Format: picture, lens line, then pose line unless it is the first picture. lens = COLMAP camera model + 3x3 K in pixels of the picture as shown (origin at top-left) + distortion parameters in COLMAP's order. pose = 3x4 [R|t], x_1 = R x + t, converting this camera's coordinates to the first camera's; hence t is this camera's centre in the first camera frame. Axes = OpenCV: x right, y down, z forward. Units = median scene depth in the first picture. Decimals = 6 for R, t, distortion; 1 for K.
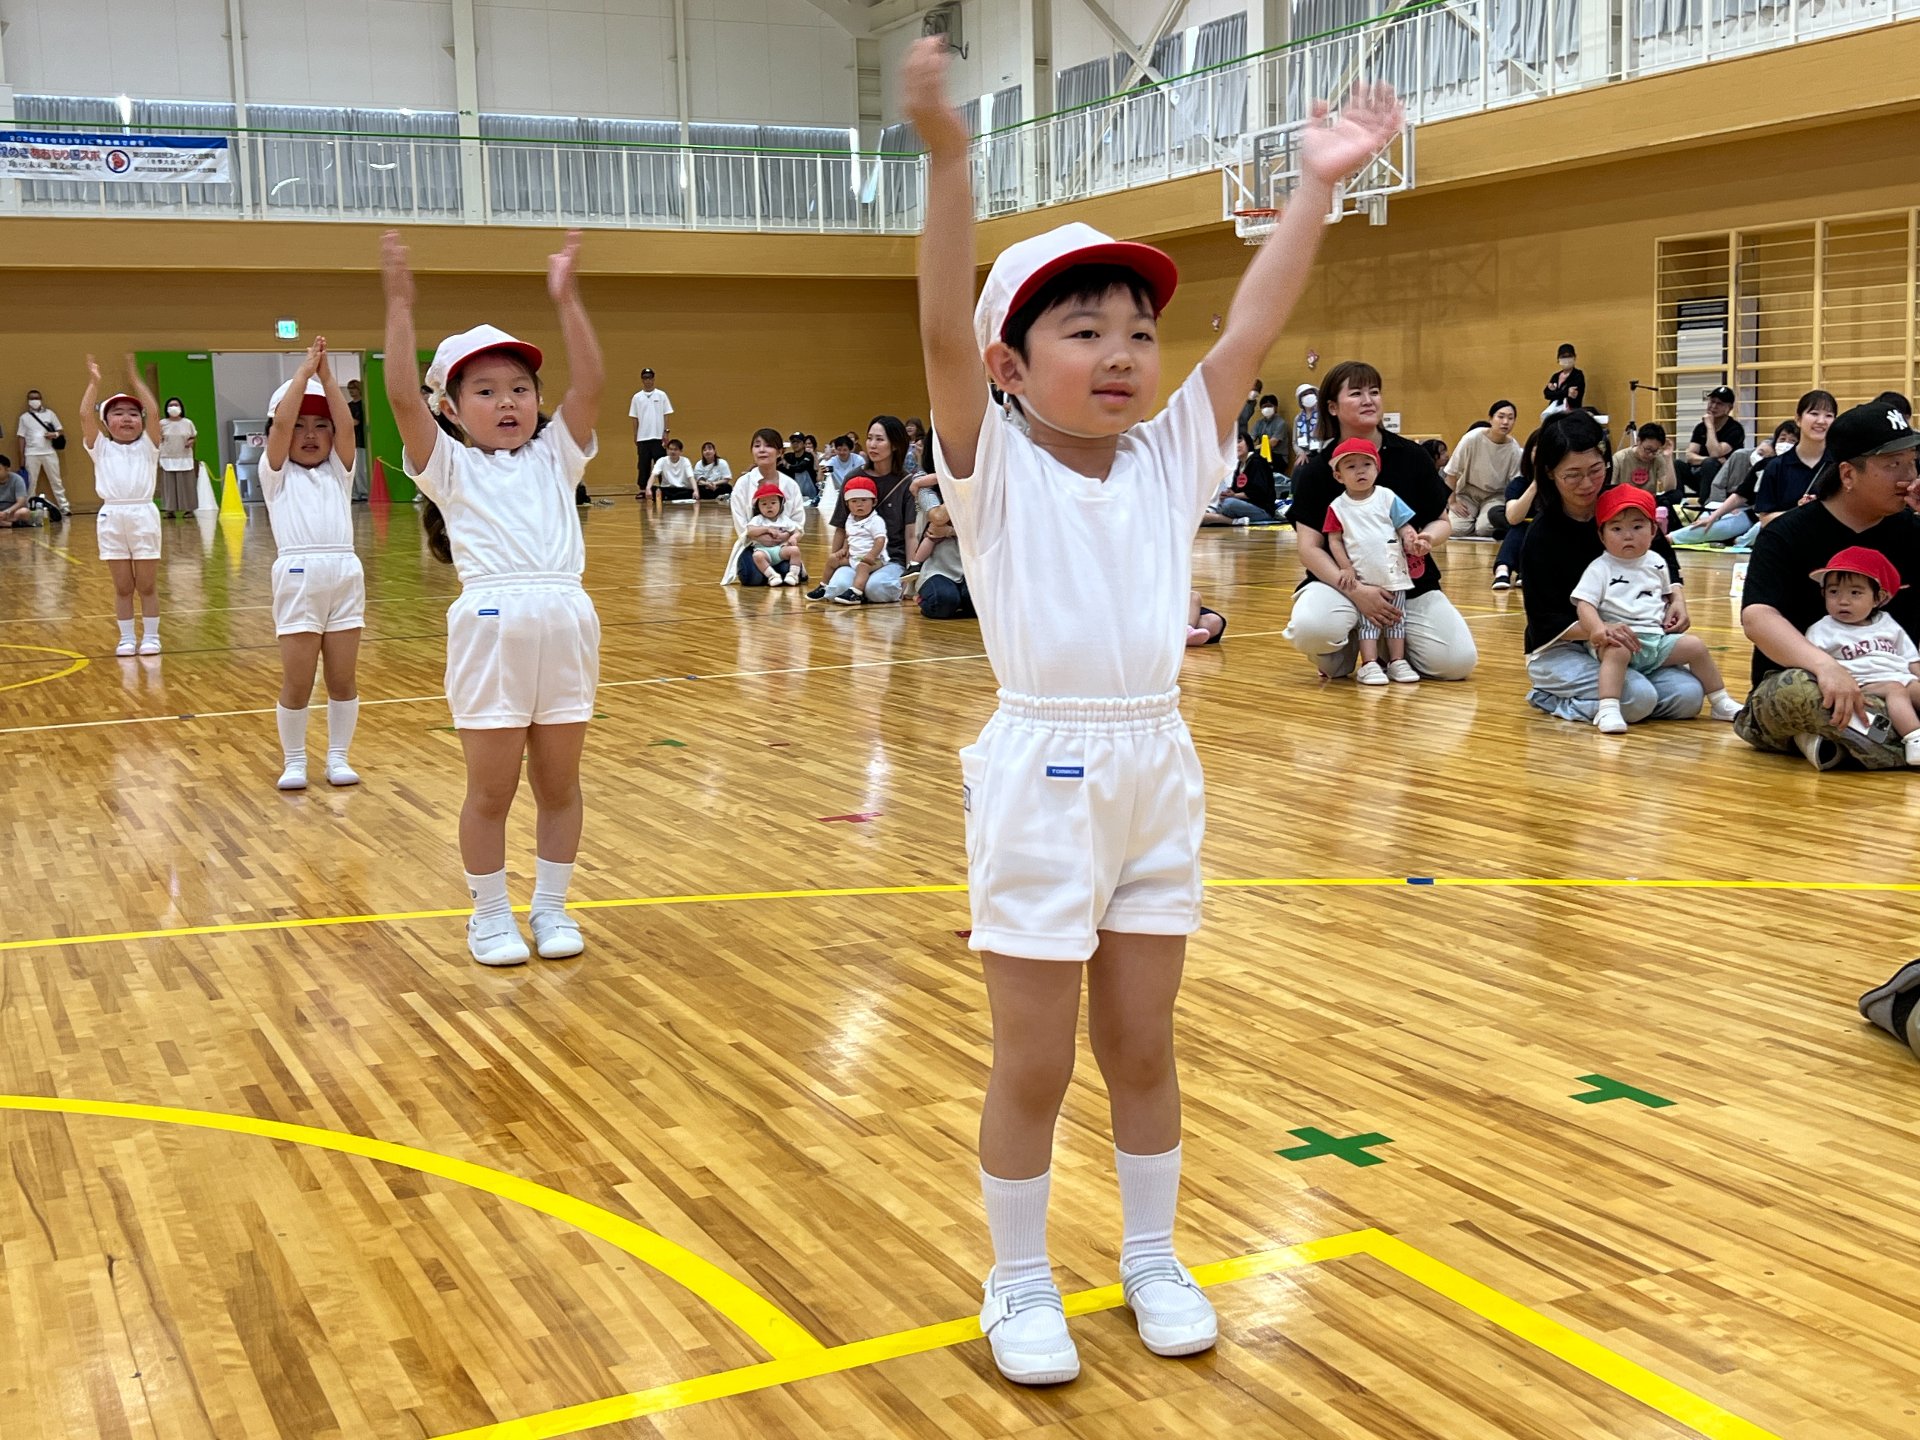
lens RADIAL K [[2235.2, 0, 974.5], [0, 2235.2, 682.9], [0, 0, 1]] dist [0.138271, -0.320114]
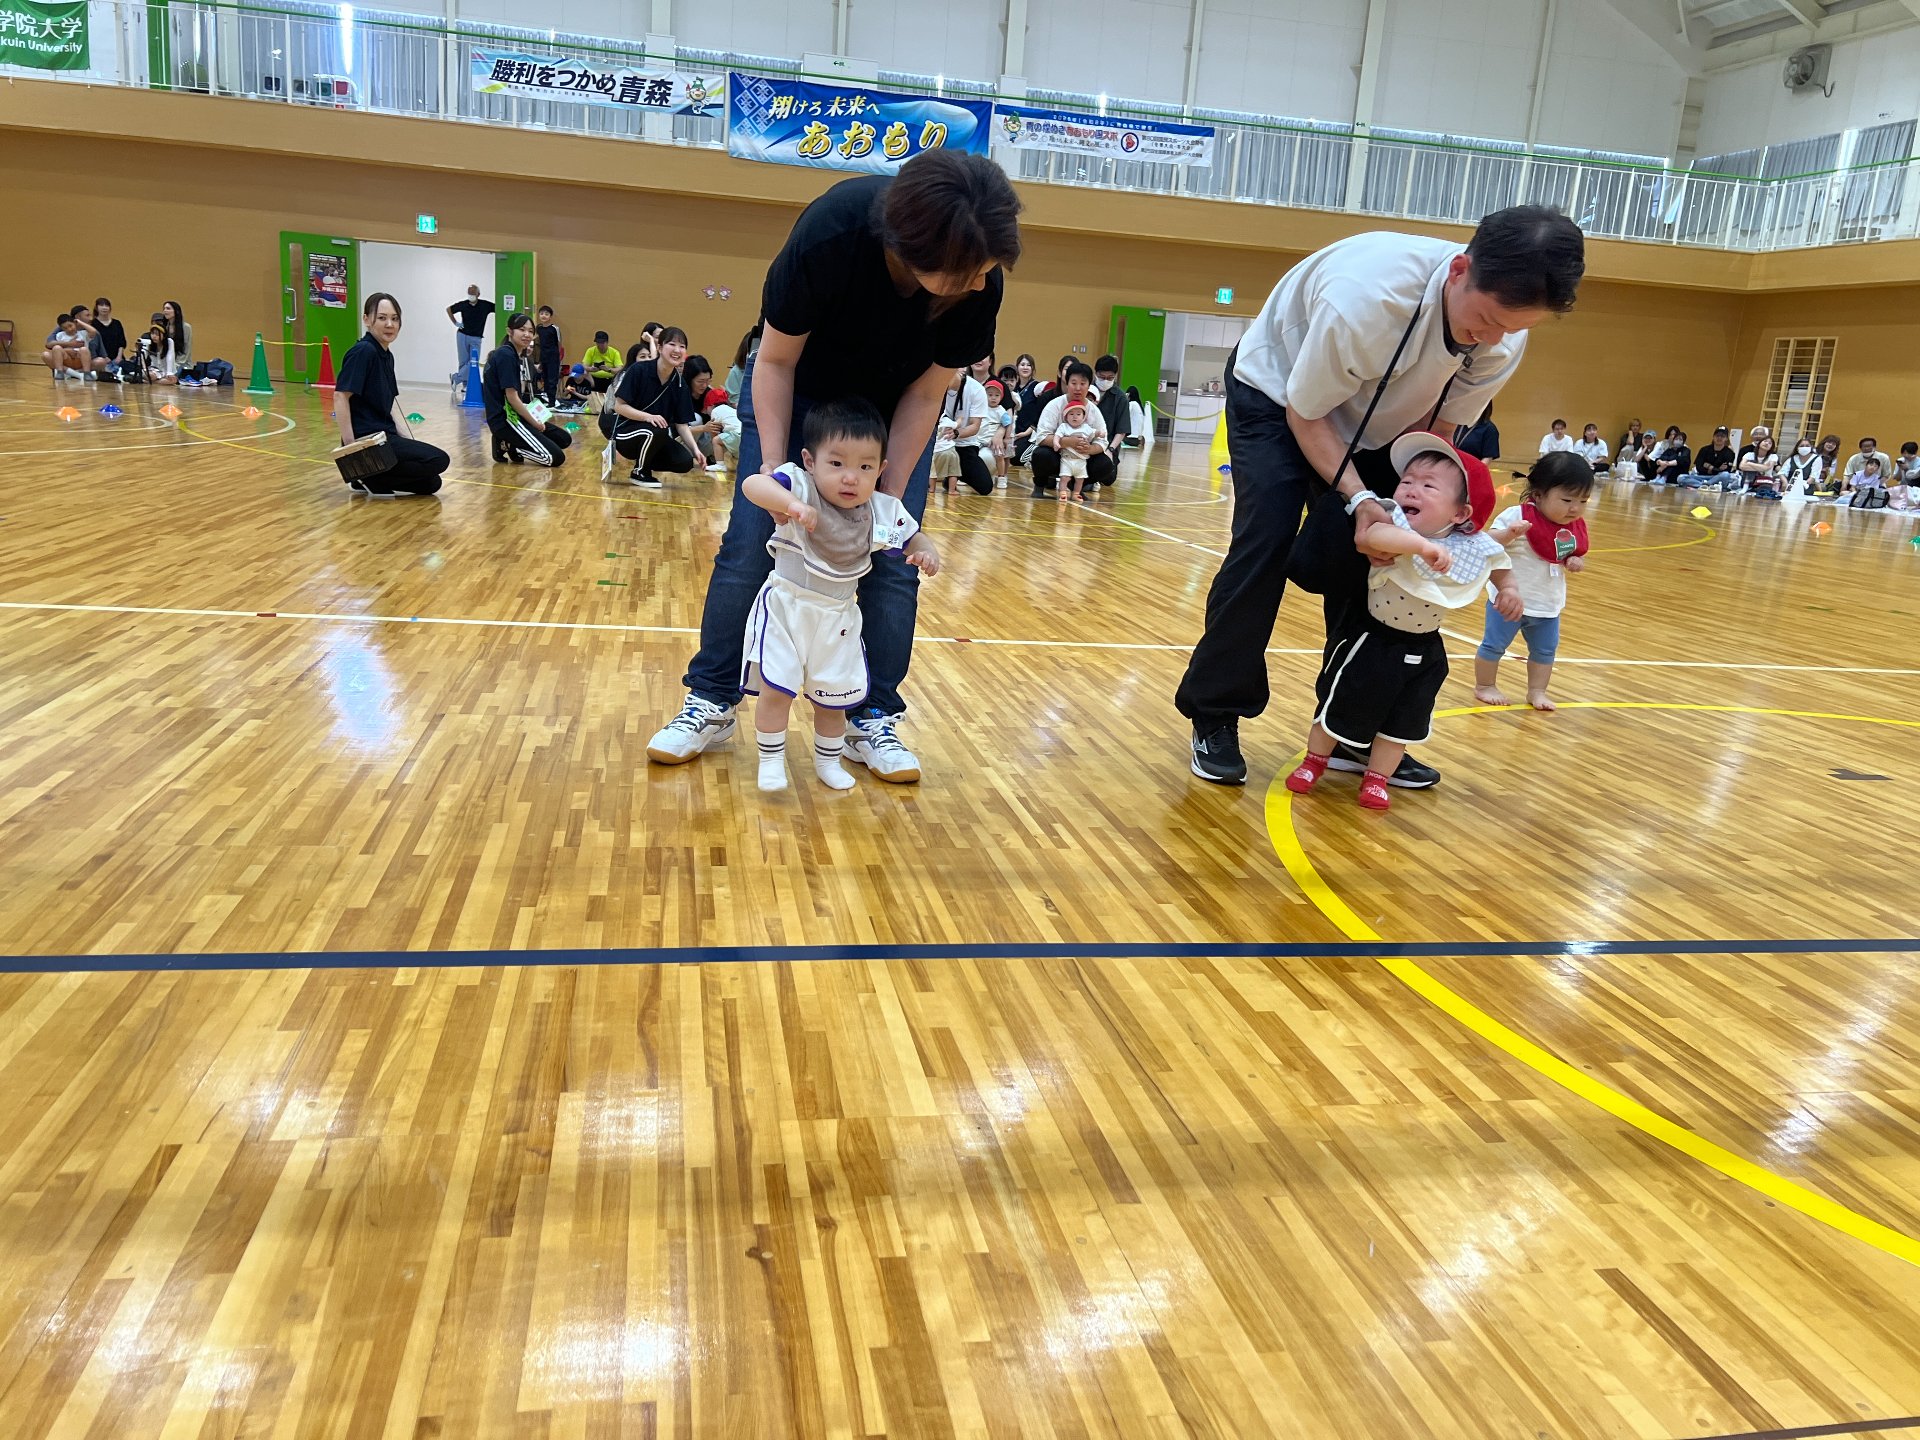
lens RADIAL K [[1461.9, 0, 953.4], [0, 1461.9, 717.3], [0, 0, 1]] dist [0.047756, -0.052691]
pose [[0.961268, 0.150189, -0.231098, -0.241918], [-0.124740, 0.984768, 0.121128, -0.011432], [0.245770, -0.087609, 0.965361, 0.193480]]
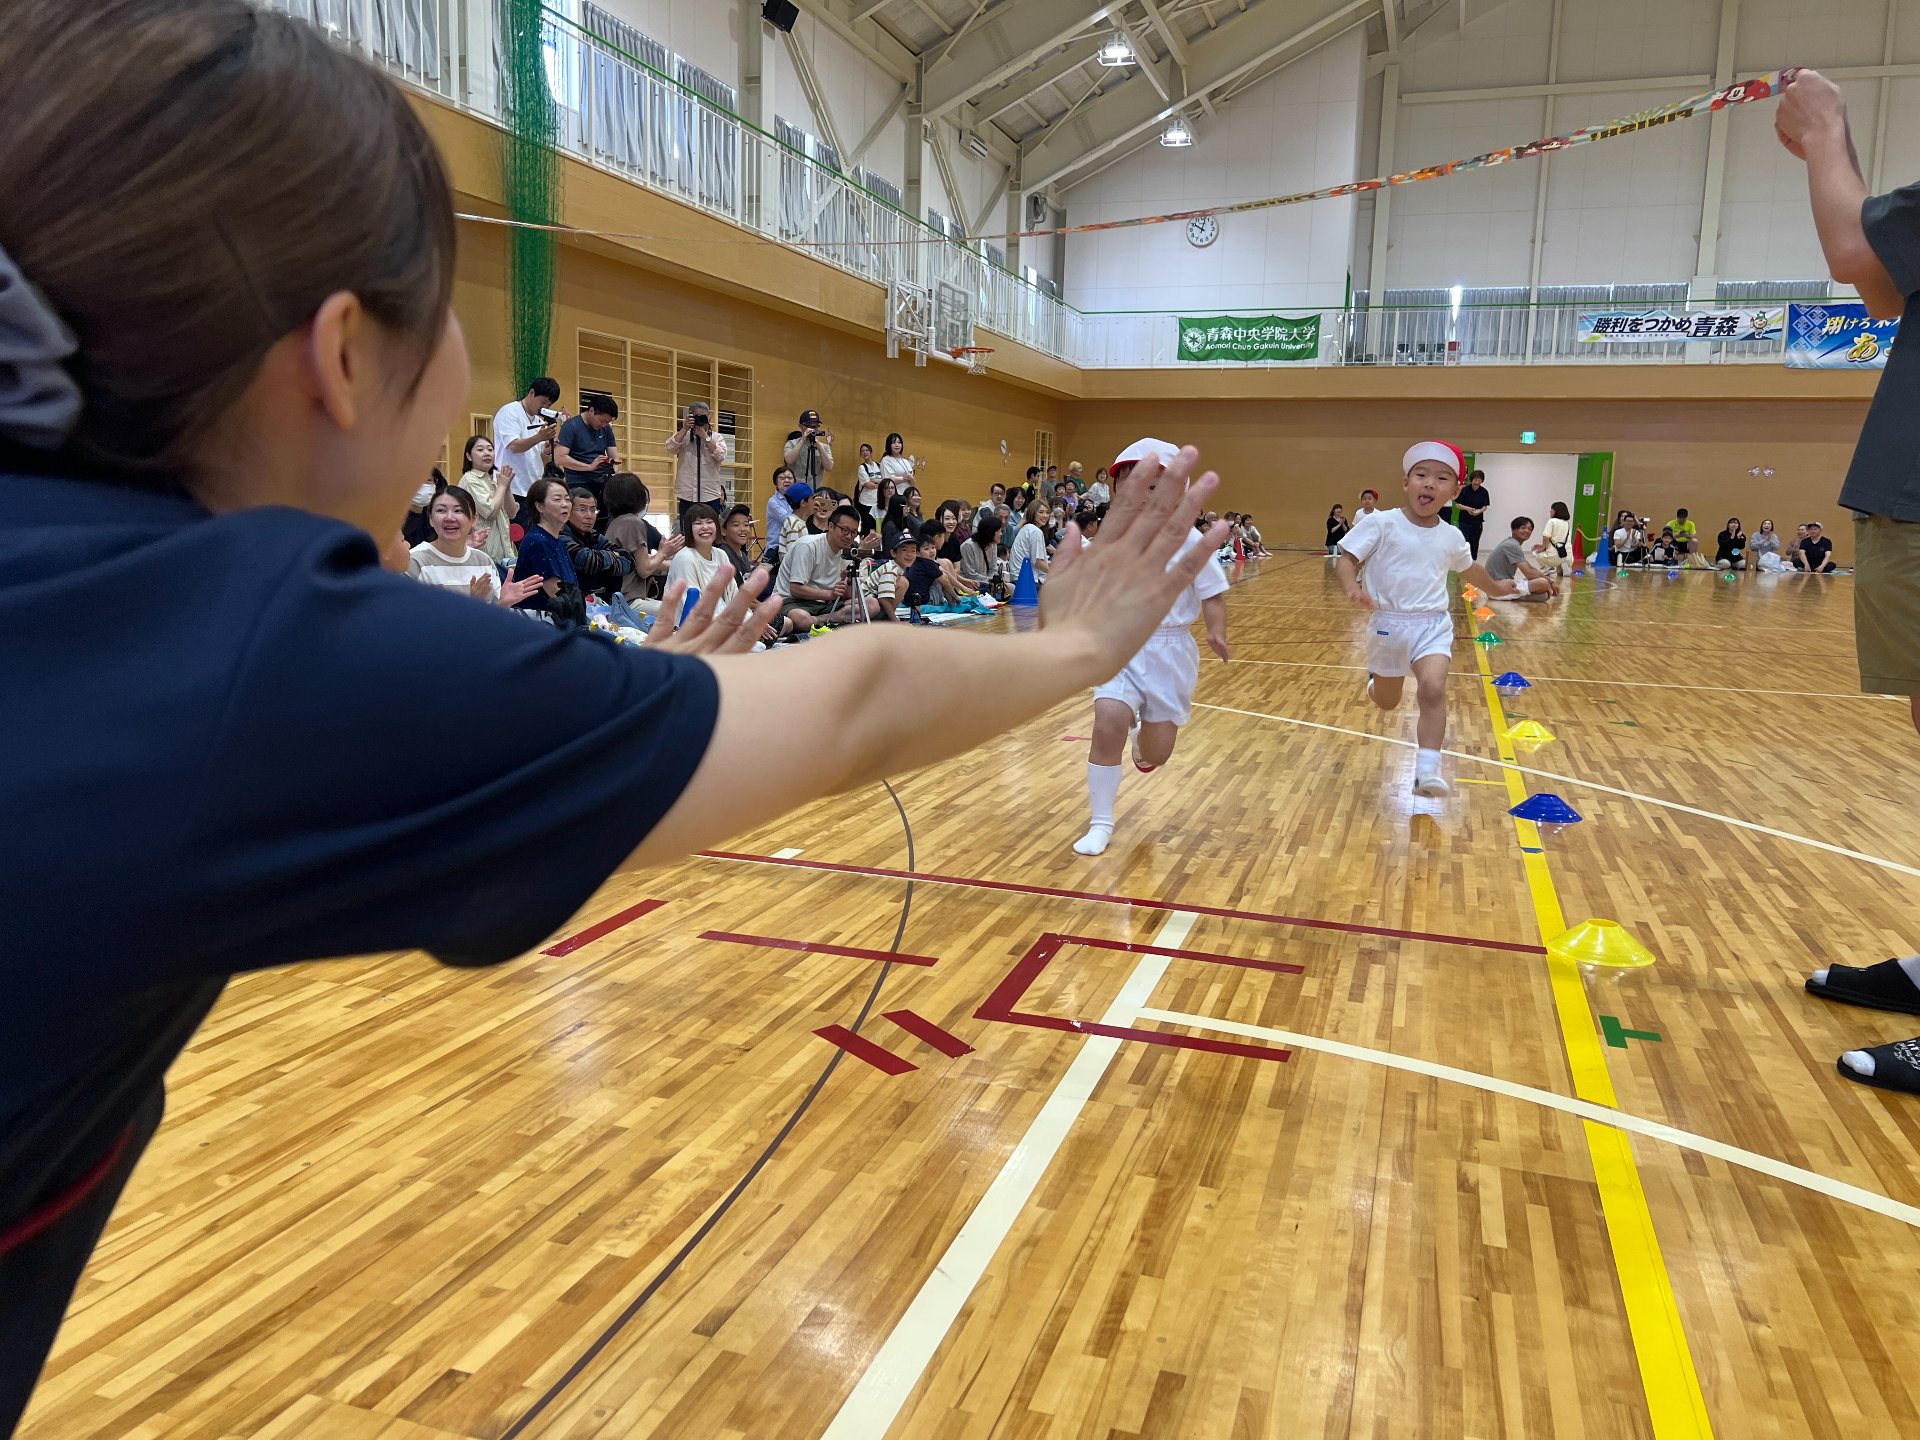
lens RADIAL K [[1461.2, 0, 953.5], [0, 1461.2, 696.5], [0, 0, 1]] dist [0.045403, -0.044257]
pose [[0.710604, 0.136909, -0.690143, -0.261225], [-0.124204, 0.989890, 0.068486, 0.024659], [0.692543, 0.037052, 0.720425, -0.139991]]
